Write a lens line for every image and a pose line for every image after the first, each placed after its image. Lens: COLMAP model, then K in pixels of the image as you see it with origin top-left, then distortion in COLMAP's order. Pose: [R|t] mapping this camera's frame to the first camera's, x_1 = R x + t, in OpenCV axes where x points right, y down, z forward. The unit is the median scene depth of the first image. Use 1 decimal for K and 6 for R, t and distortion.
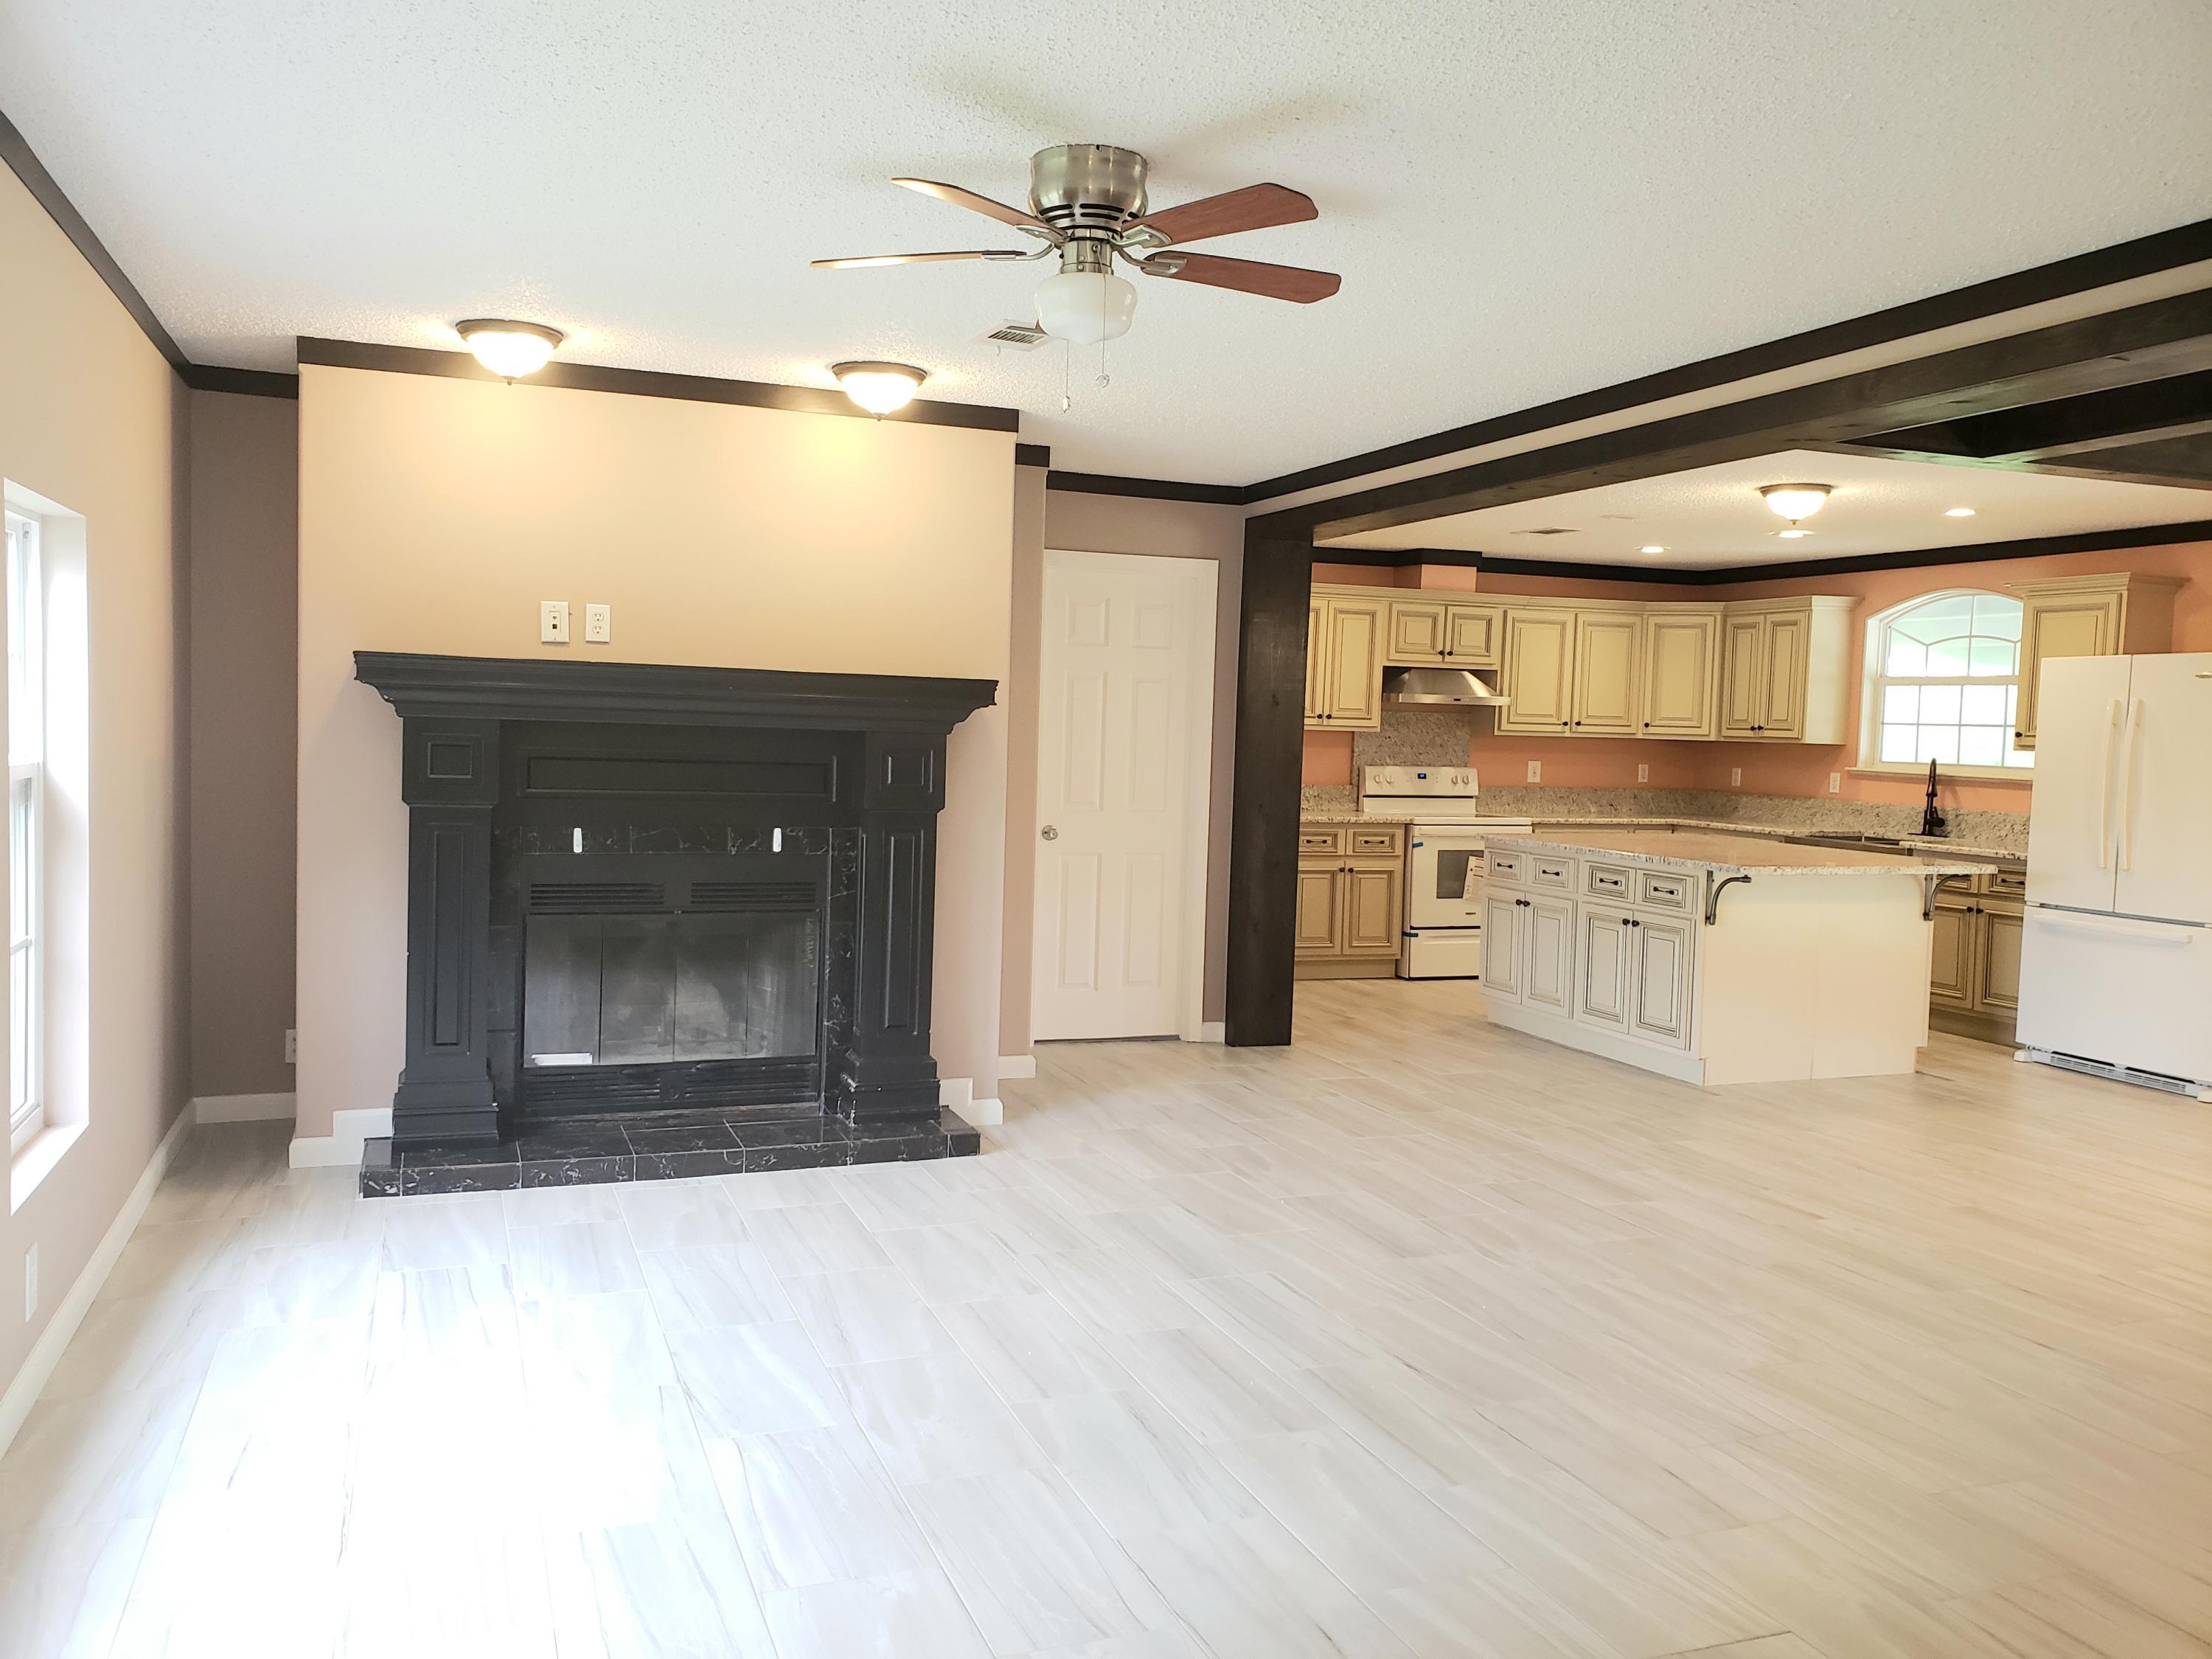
lens RADIAL K [[1743.8, 0, 1097.2], [0, 1743.8, 799.4], [0, 0, 1]] dist [0.237403, -0.482048]
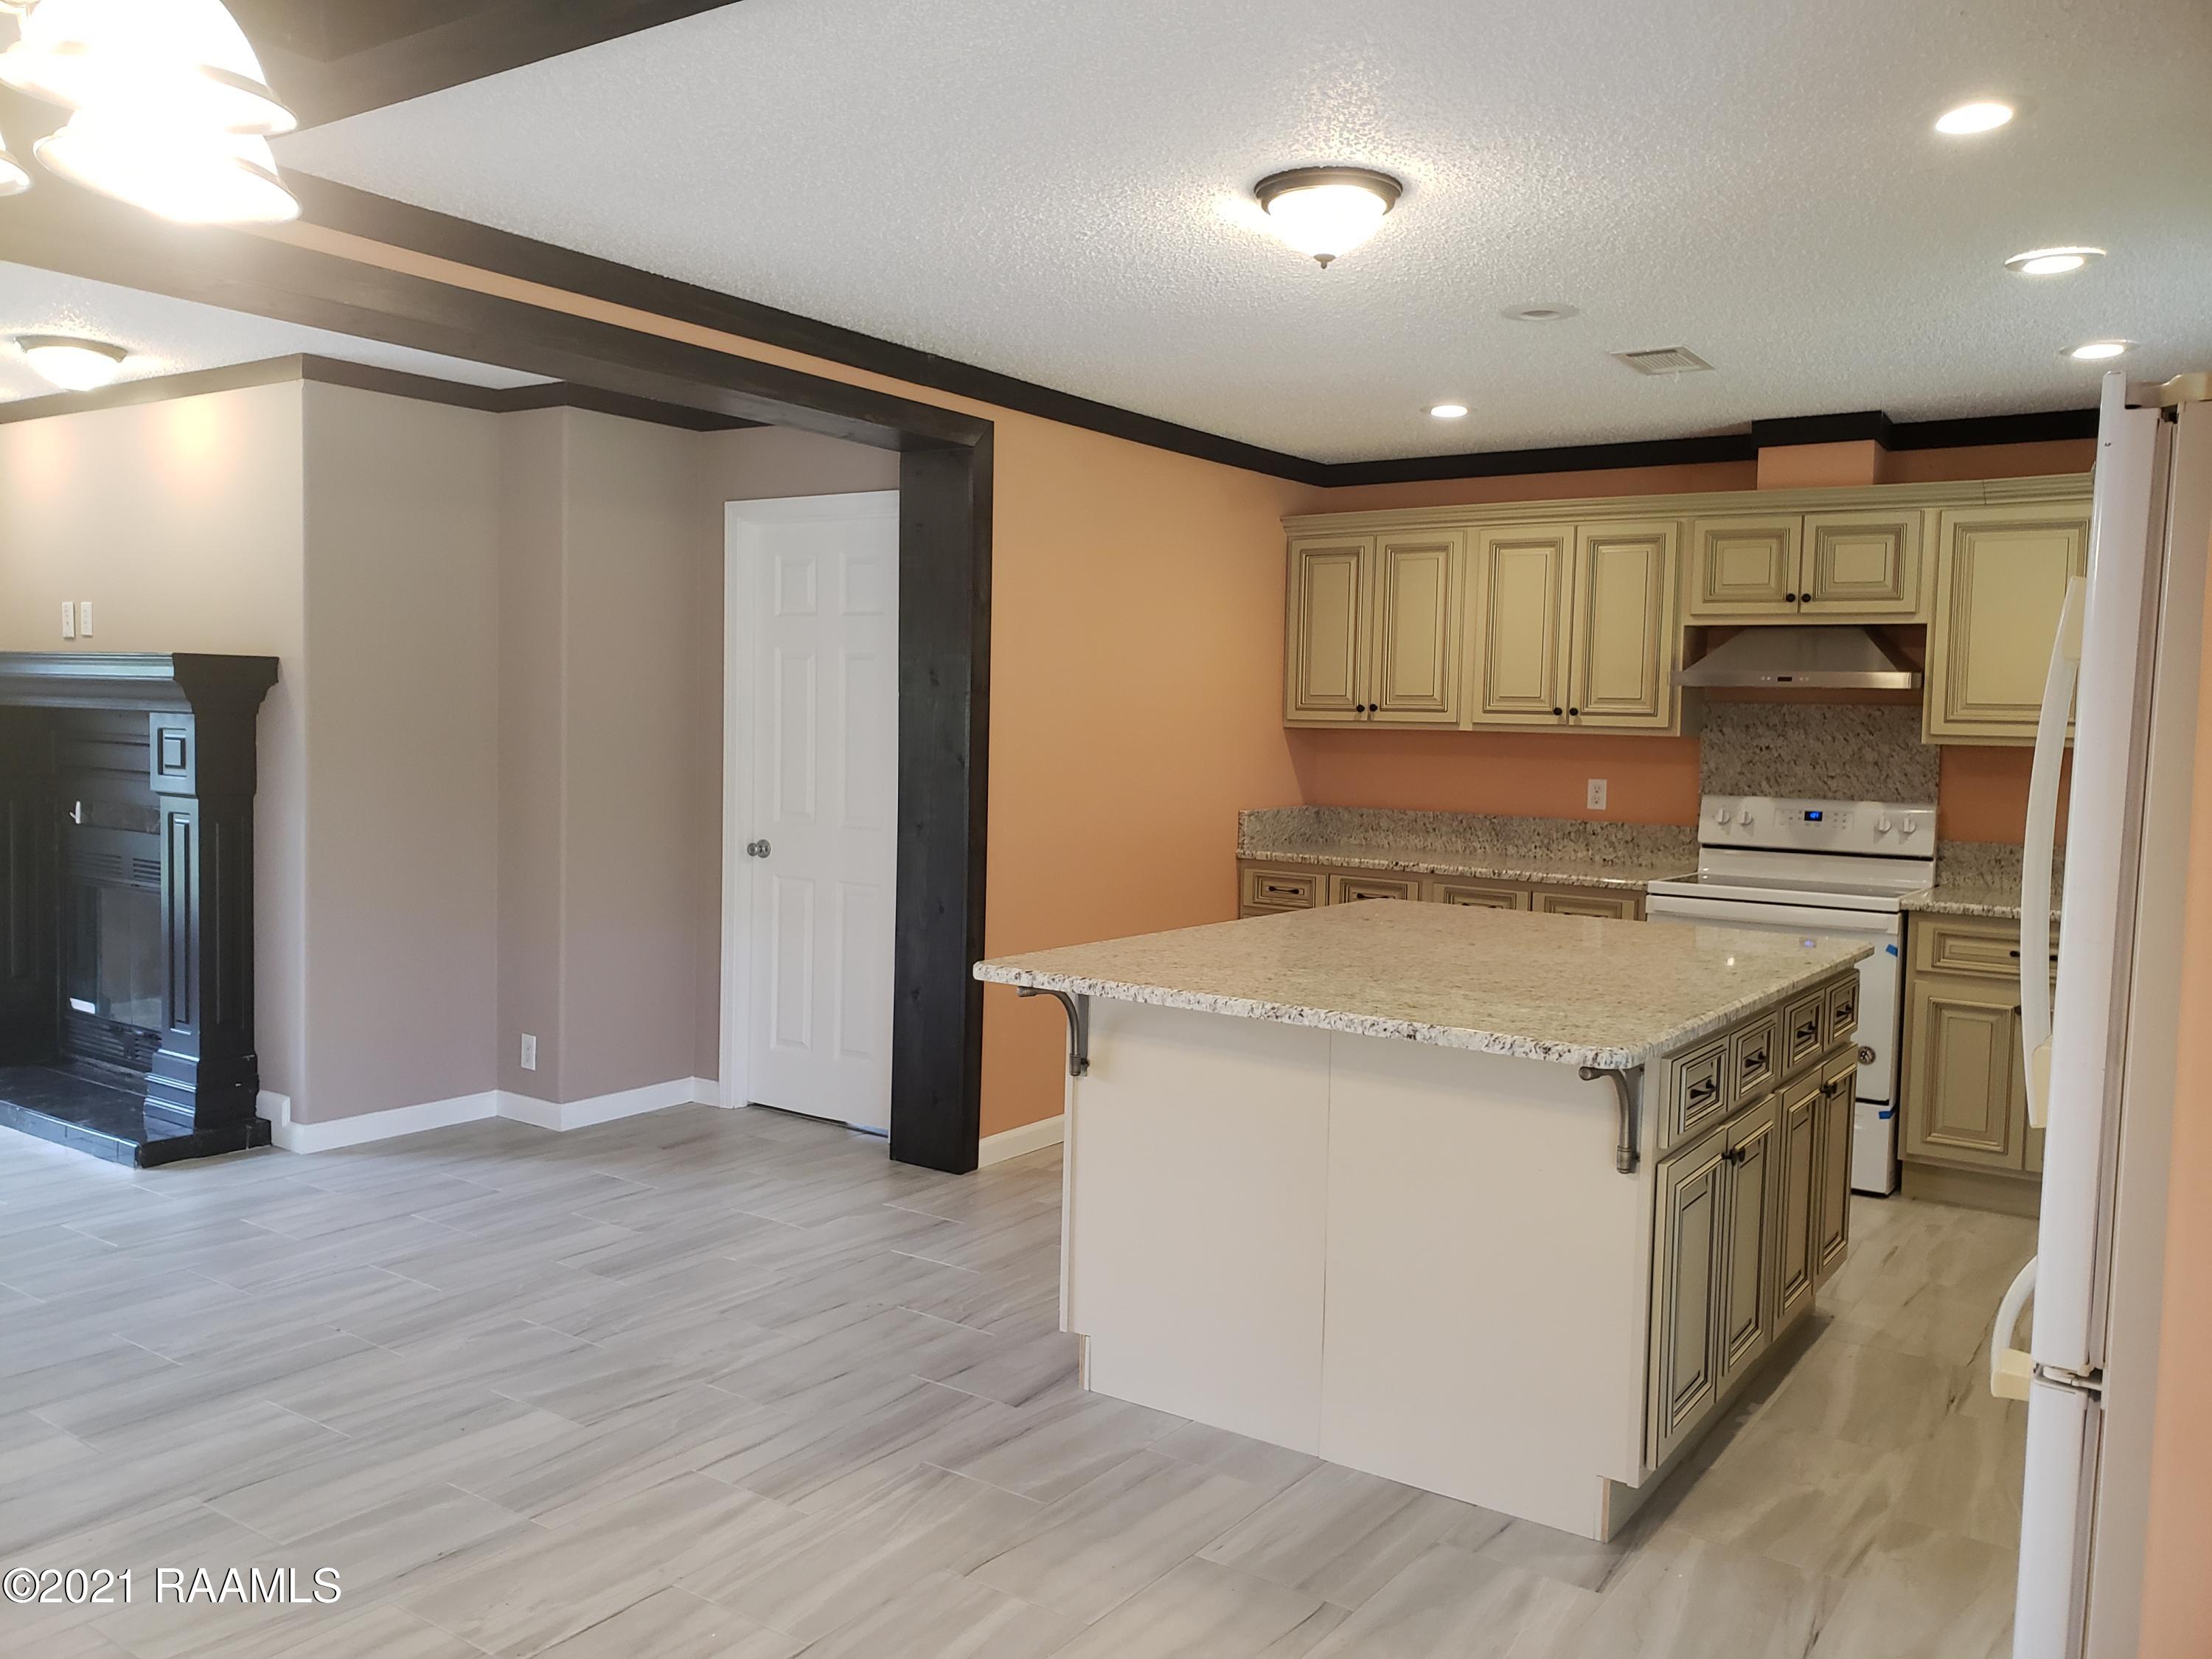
lens RADIAL K [[1740.4, 0, 1062.5], [0, 1740.4, 822.5], [0, 0, 1]] dist [-0.011956, -0.004324]
pose [[0.553588, 0.037634, -0.831940, 0.533243], [-0.046371, 0.998822, 0.014327, -0.008205], [0.831499, 0.030647, 0.554680, 0.498701]]
